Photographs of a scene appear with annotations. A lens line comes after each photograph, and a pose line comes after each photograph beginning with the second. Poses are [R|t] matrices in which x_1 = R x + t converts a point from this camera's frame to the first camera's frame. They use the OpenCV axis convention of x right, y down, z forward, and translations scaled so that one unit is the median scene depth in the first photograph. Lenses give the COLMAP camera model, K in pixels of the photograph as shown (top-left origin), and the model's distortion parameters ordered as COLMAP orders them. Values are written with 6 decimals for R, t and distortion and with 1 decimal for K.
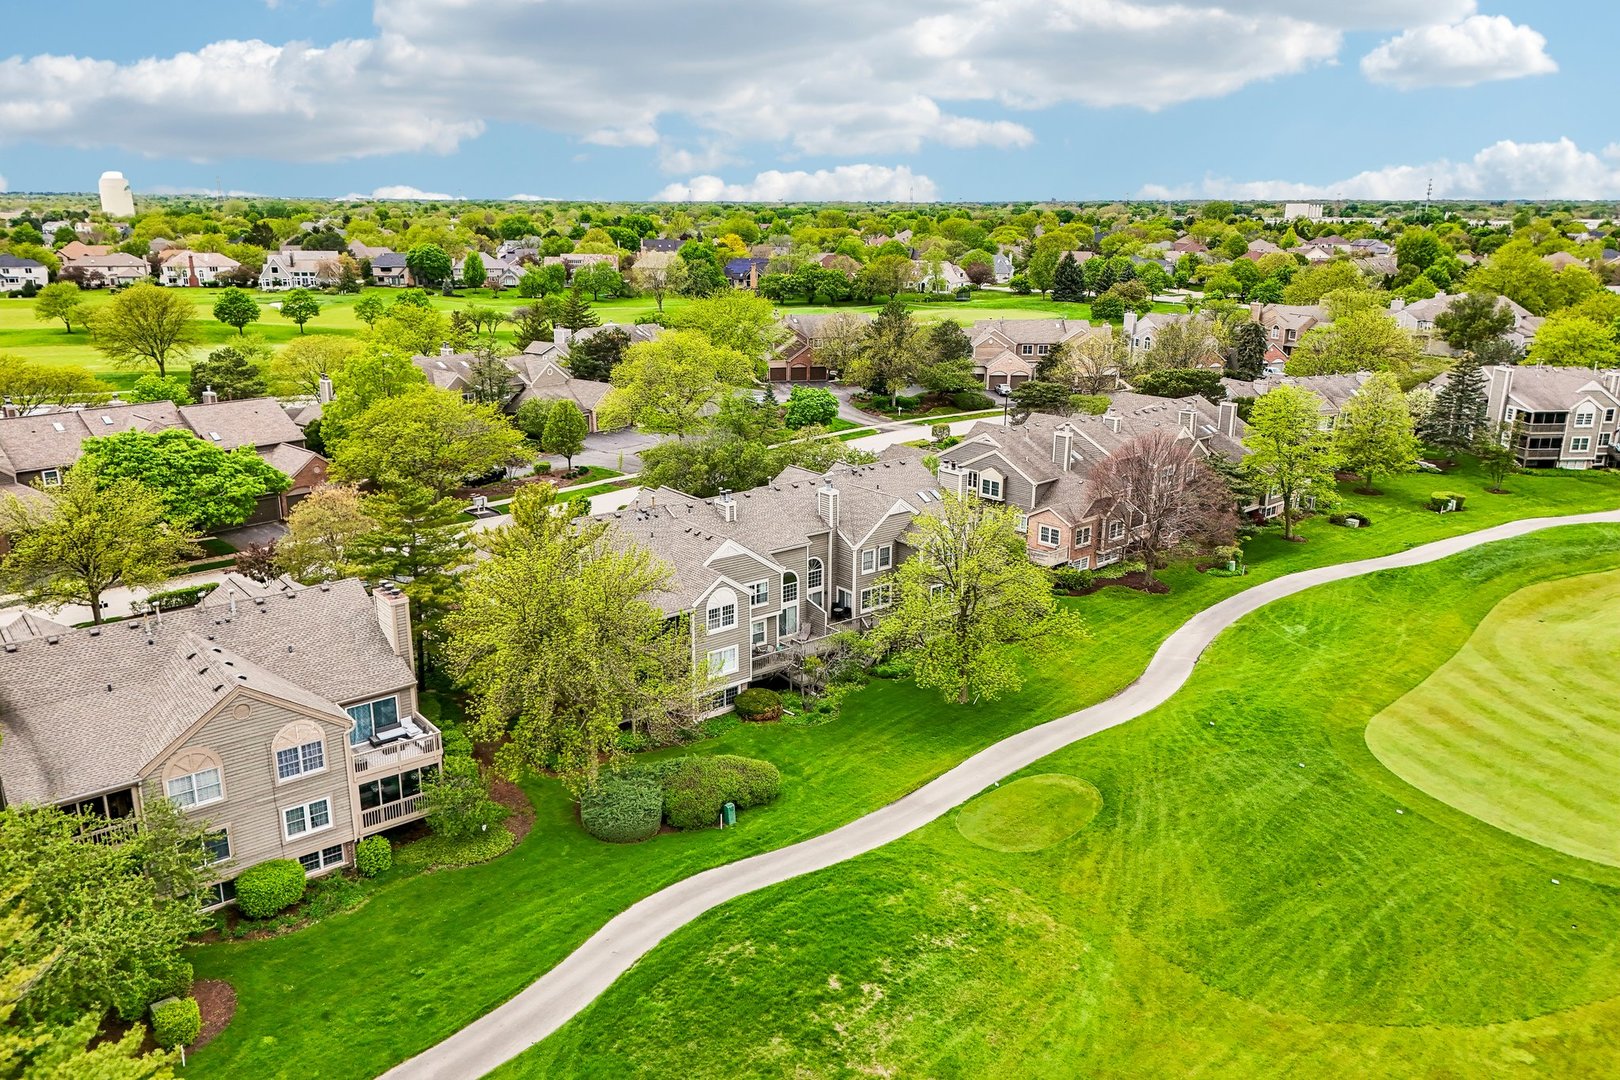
lens RADIAL K [[1186.6, 0, 810.5], [0, 1186.6, 541.8], [0, 0, 1]] dist [0.080777, -0.069330]
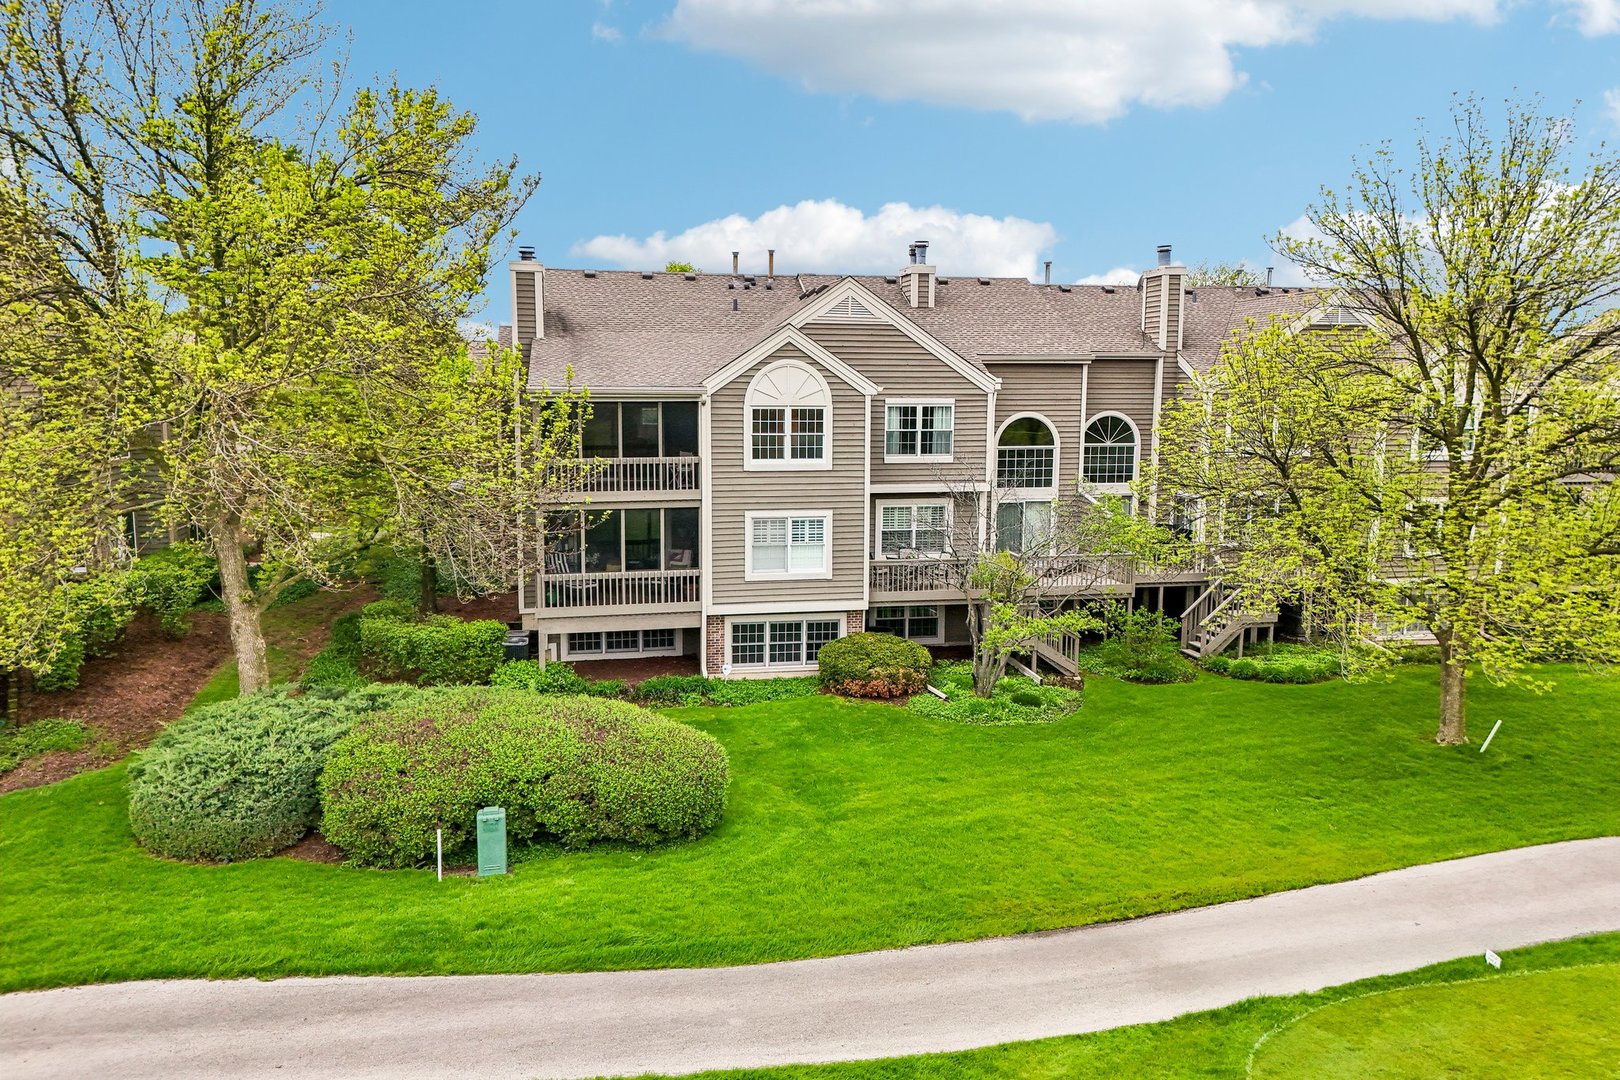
lens RADIAL K [[1186.6, 0, 810.5], [0, 1186.6, 541.8], [0, 0, 1]] dist [0.080777, -0.069330]
pose [[0.888167, 0.058195, -0.455820, 0.120263], [-0.125886, 0.984814, -0.119556, 0.141865], [0.441941, 0.163567, 0.882006, 0.596794]]
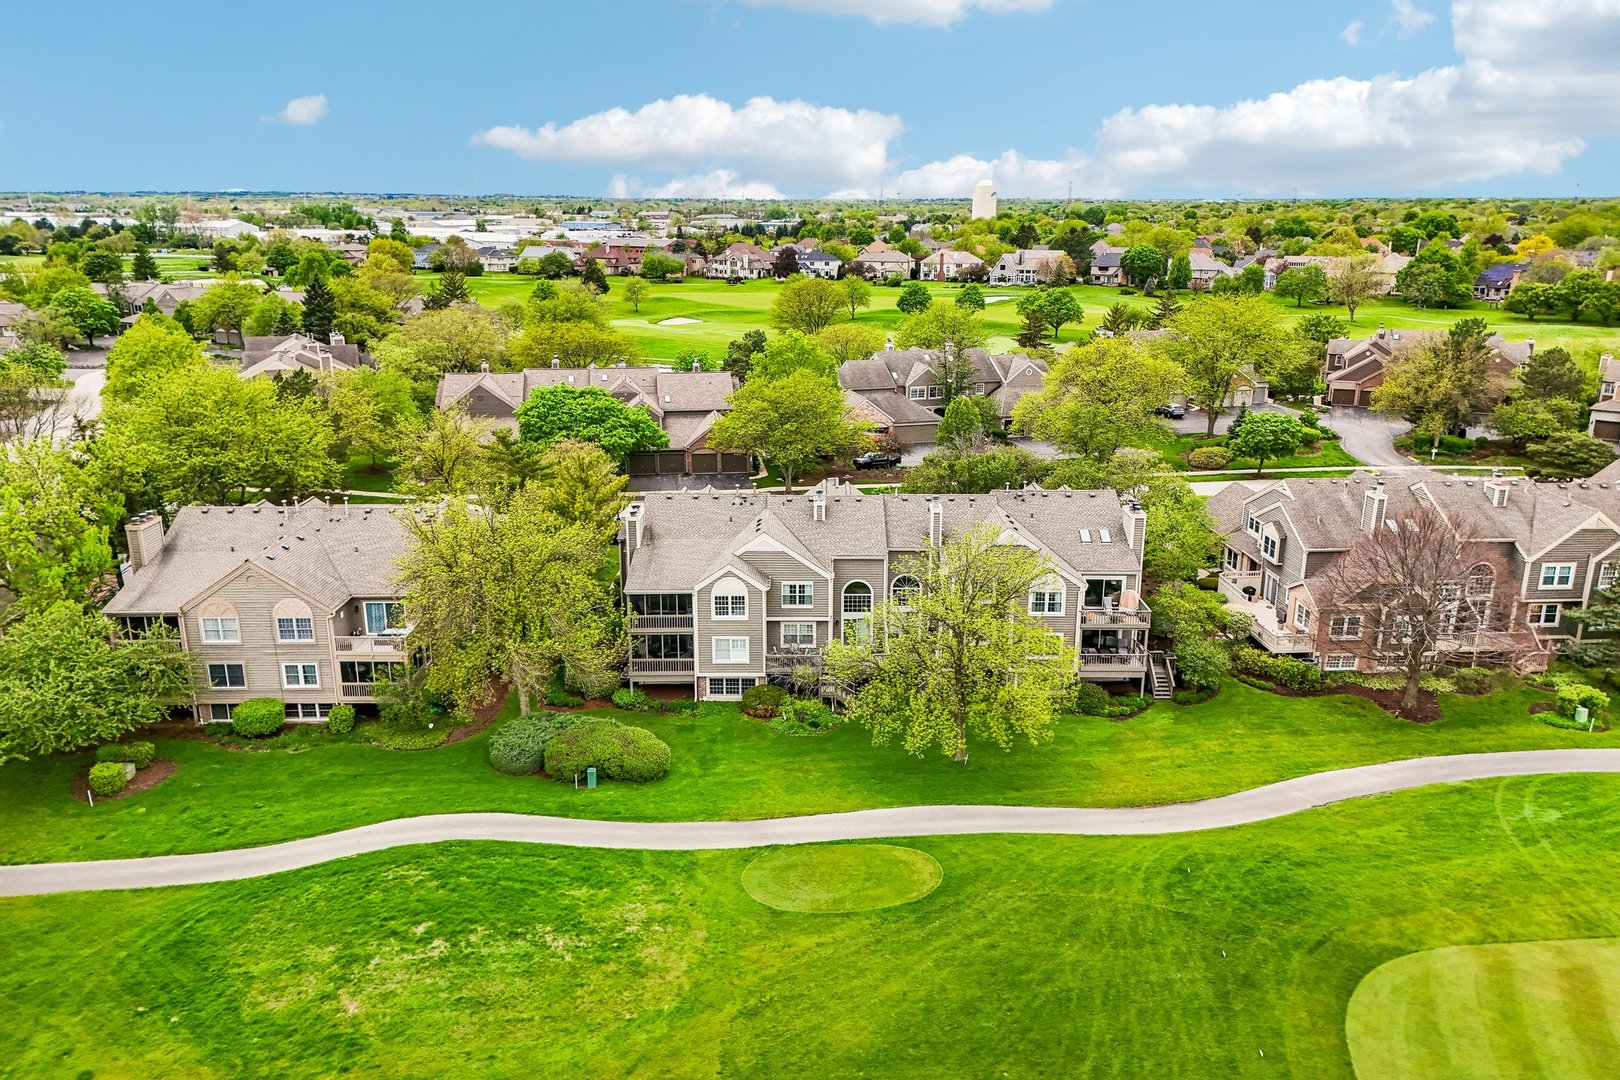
lens RADIAL K [[1186.6, 0, 810.5], [0, 1186.6, 541.8], [0, 0, 1]] dist [0.080777, -0.069330]
pose [[0.776555, 0.170545, -0.606529, 0.553990], [-0.170873, 0.983596, 0.057797, -0.058066], [0.606437, 0.058757, 0.792958, 0.214055]]
